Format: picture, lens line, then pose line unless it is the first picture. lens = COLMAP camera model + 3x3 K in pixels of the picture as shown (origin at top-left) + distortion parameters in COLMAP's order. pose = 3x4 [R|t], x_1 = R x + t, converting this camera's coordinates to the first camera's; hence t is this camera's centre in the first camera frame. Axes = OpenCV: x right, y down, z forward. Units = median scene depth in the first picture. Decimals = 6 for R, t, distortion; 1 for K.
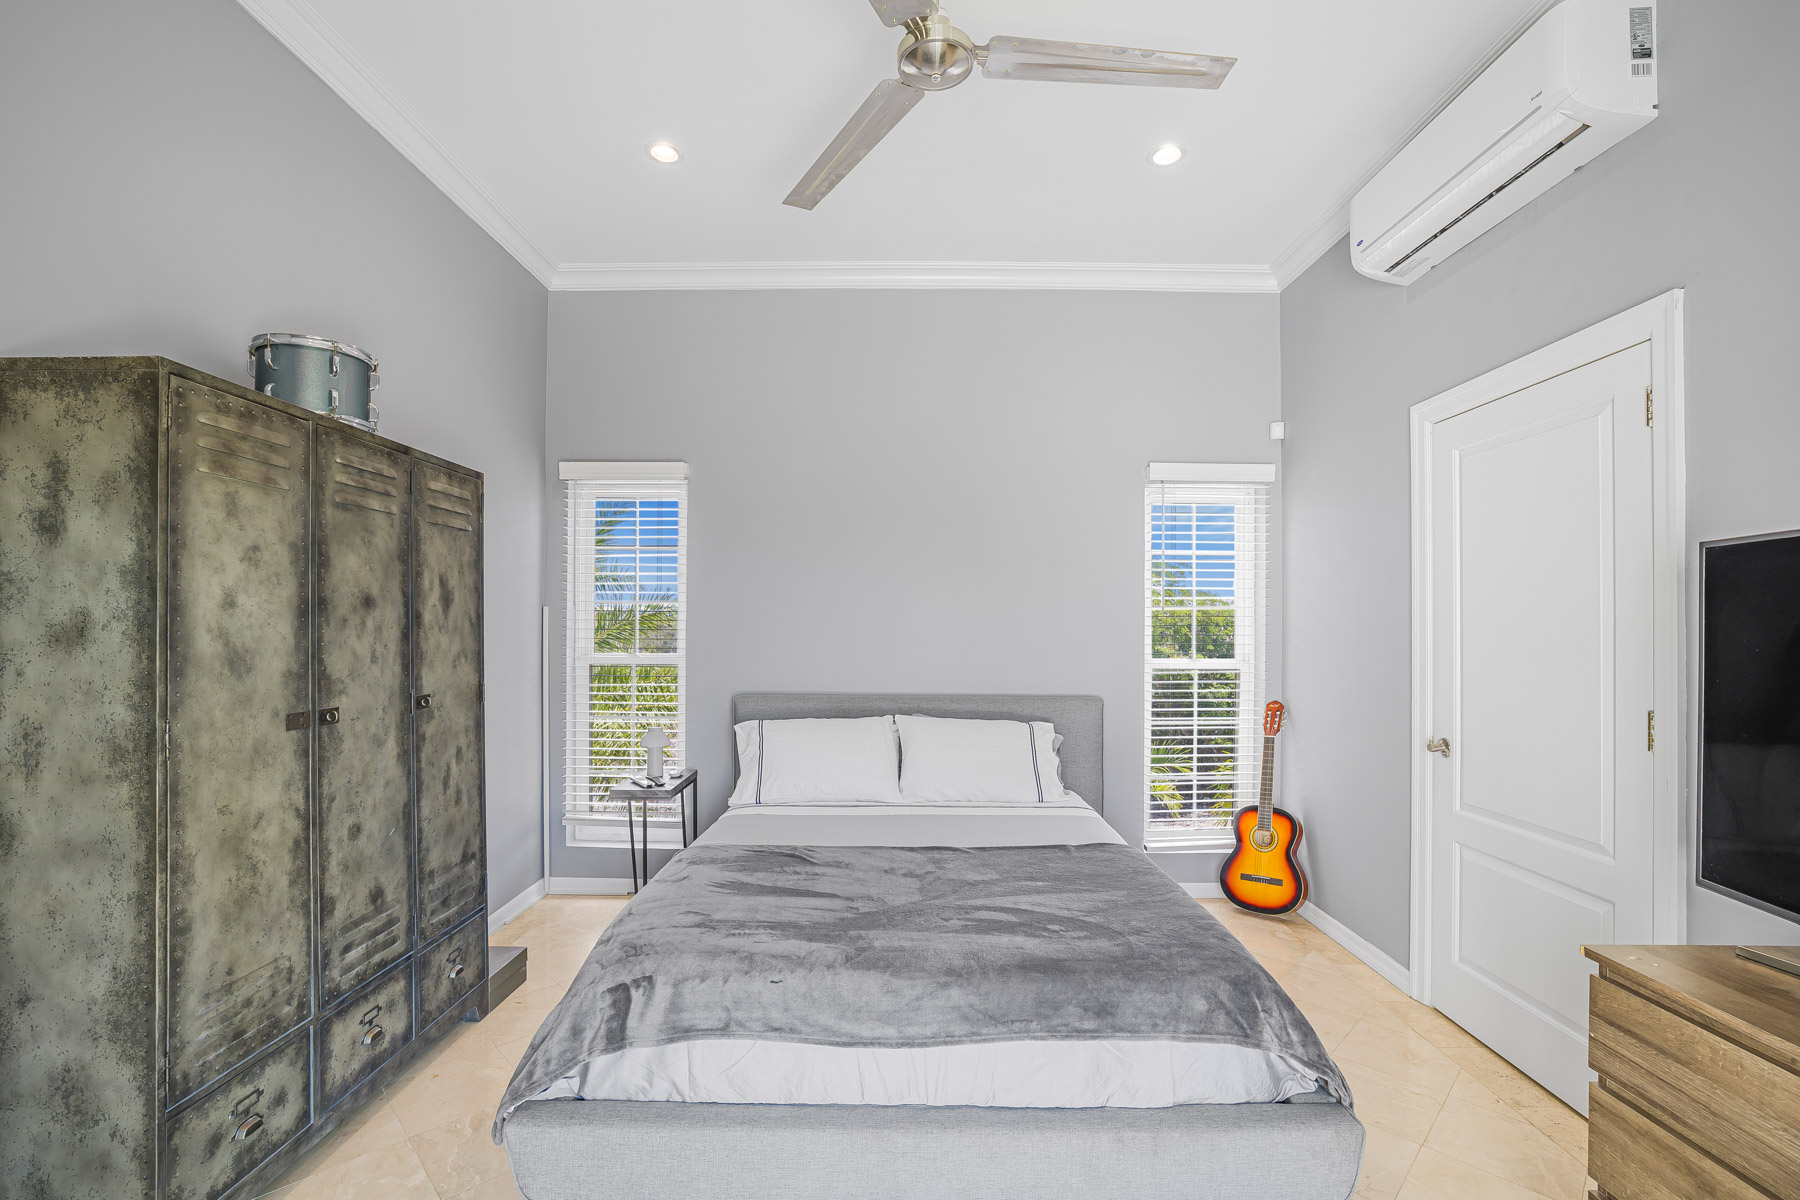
lens RADIAL K [[773.6, 0, 900.8], [0, 773.6, 630.7], [0, 0, 1]] dist [-0.050951, 0.019932]
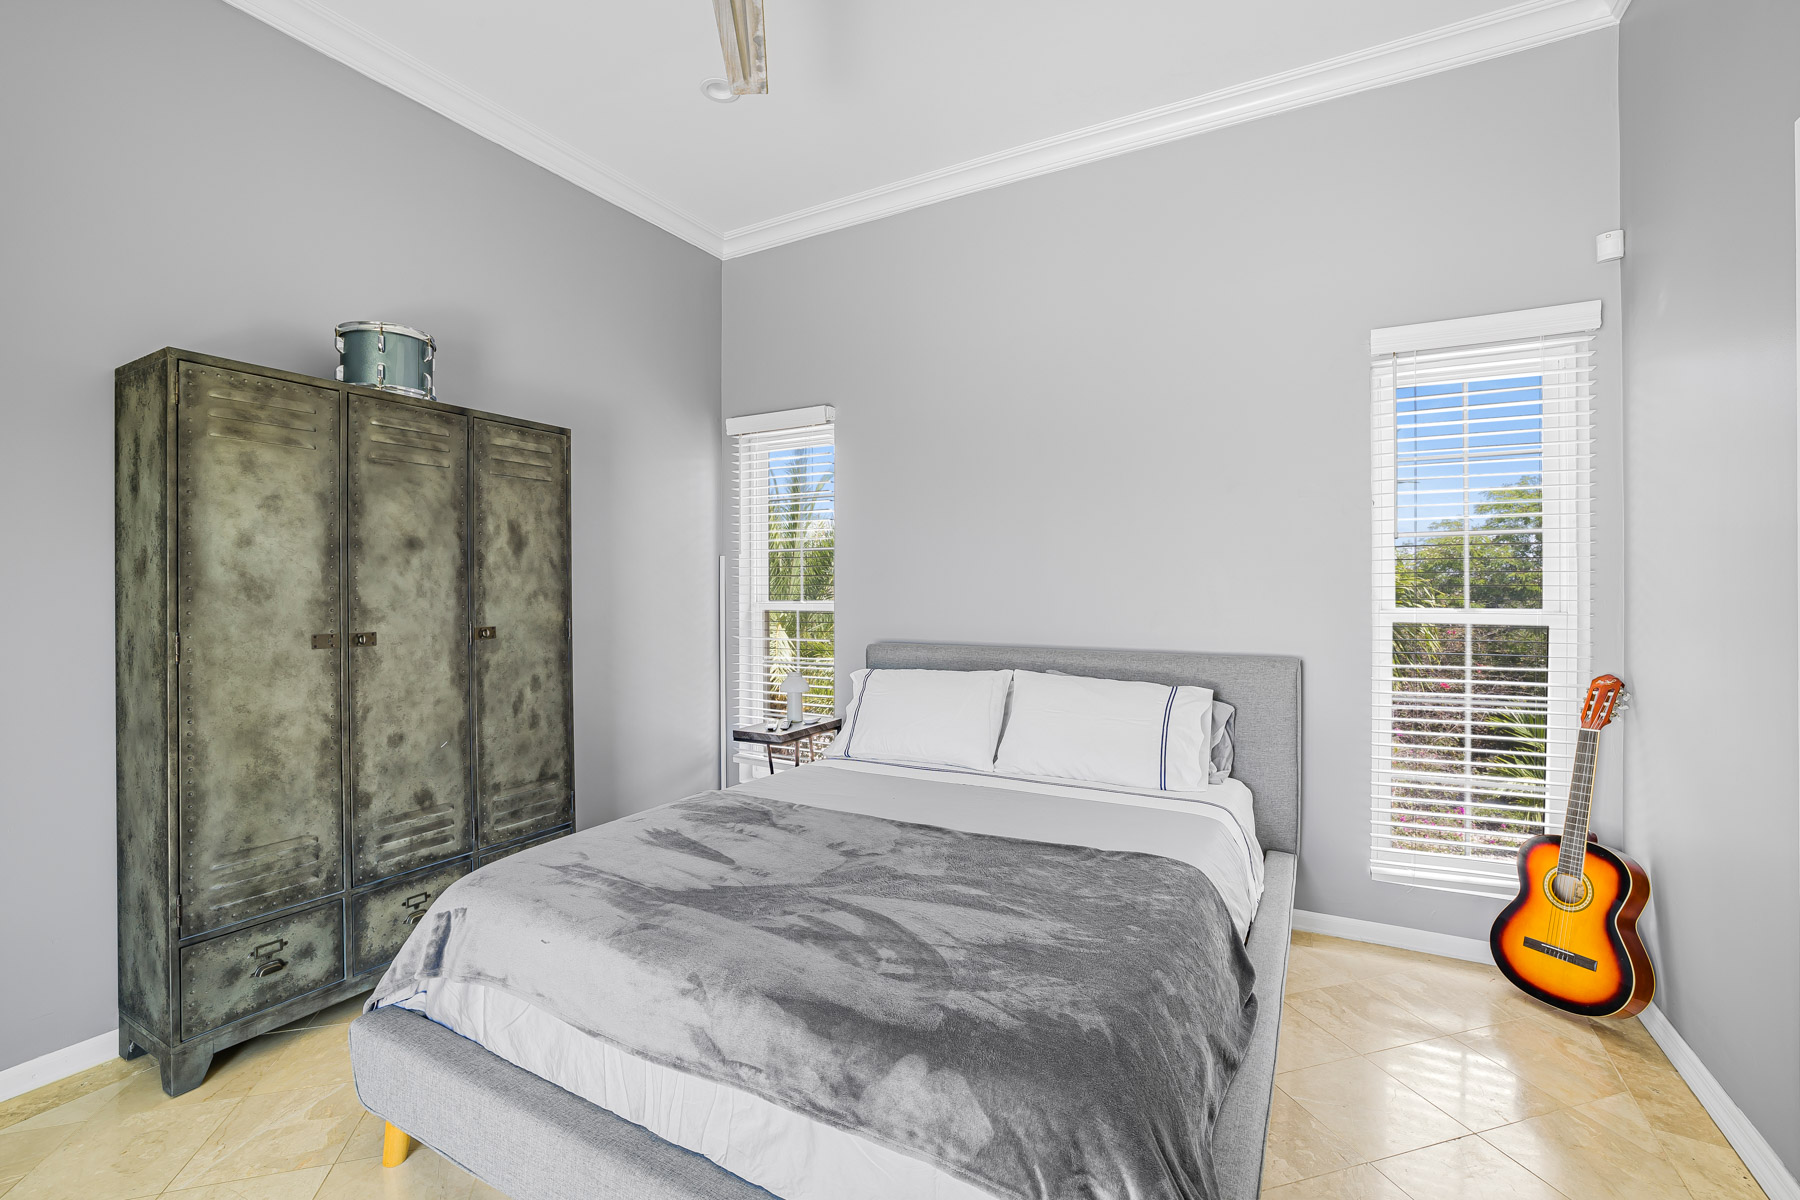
lens RADIAL K [[767.1, 0, 906.8], [0, 767.1, 596.1], [0, 0, 1]] dist [-0.050016, 0.019470]
pose [[0.879815, -0.002674, -0.475310, 0.501650], [0.004431, 0.999987, 0.002575, 0.042051], [0.475297, -0.004372, 0.879815, 0.338614]]
